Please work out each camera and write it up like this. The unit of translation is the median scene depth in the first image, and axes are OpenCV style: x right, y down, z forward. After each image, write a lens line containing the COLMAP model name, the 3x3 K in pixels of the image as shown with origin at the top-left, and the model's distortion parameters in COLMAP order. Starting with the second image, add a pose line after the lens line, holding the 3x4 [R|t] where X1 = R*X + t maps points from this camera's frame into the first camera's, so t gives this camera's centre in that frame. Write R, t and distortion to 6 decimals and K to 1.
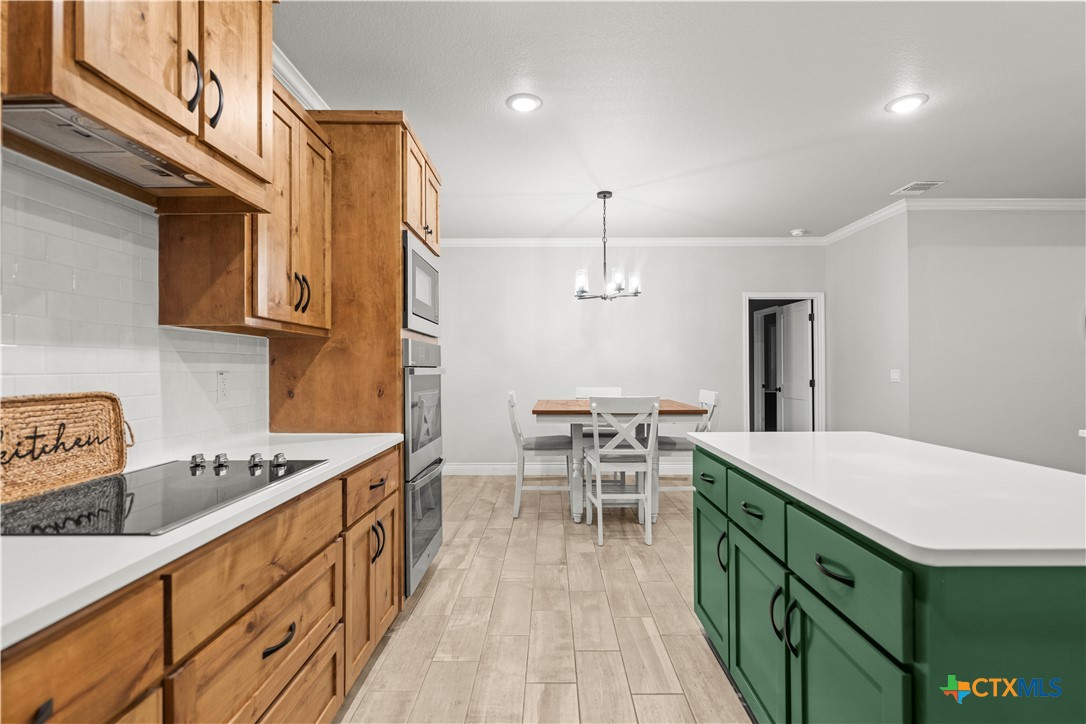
lens RADIAL K [[510.3, 0, 548.8], [0, 510.3, 362.9], [0, 0, 1]] dist [-0.002682, 0.000243]
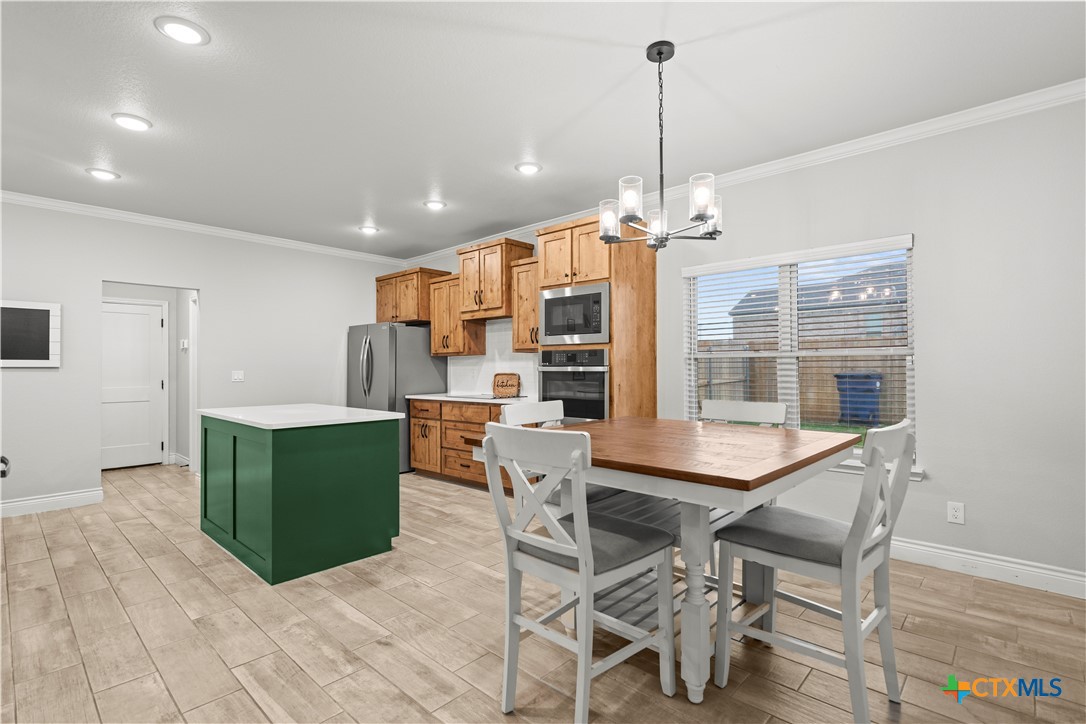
lens RADIAL K [[510.3, 0, 549.5], [0, 510.3, 364.0], [0, 0, 1]] dist [-0.002682, 0.000243]
pose [[-0.671898, 0.001709, -0.740641, 1.081427], [0.013369, 0.999862, -0.009822, 0.017401], [0.740523, -0.016501, -0.671829, 2.308889]]
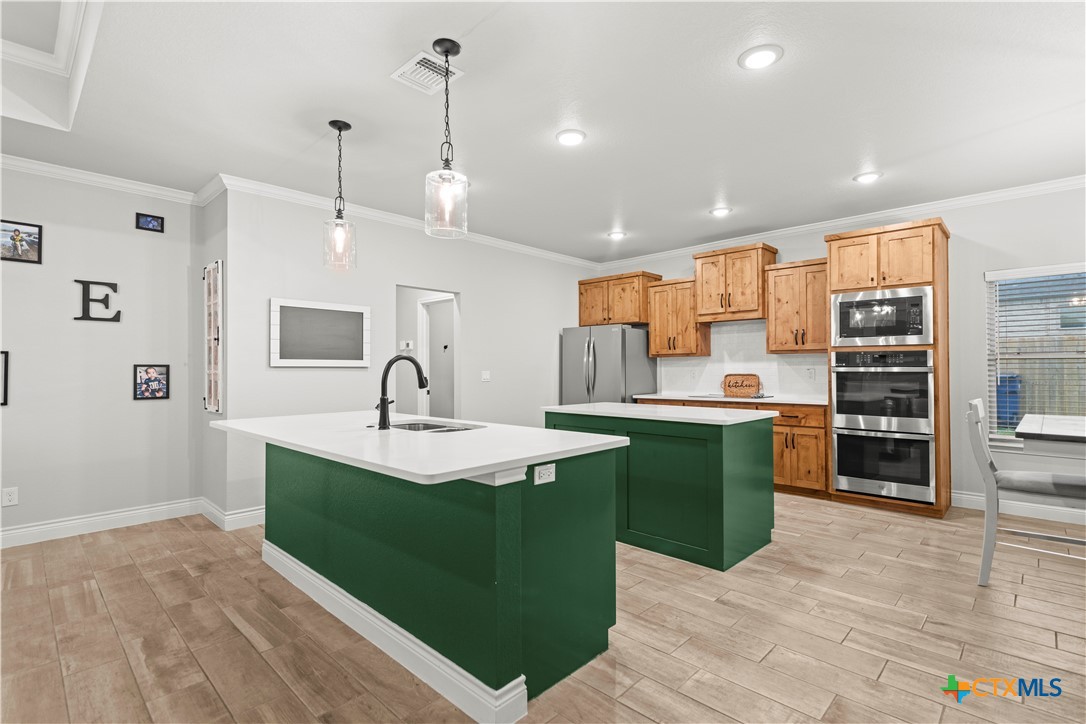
lens RADIAL K [[510.3, 0, 548.6], [0, 510.3, 362.8], [0, 0, 1]] dist [-0.002682, 0.000243]
pose [[-0.688503, -0.003782, -0.725224, 1.867912], [0.011542, 0.999803, -0.016171, 0.010261], [0.725142, -0.019504, -0.688324, 1.576686]]
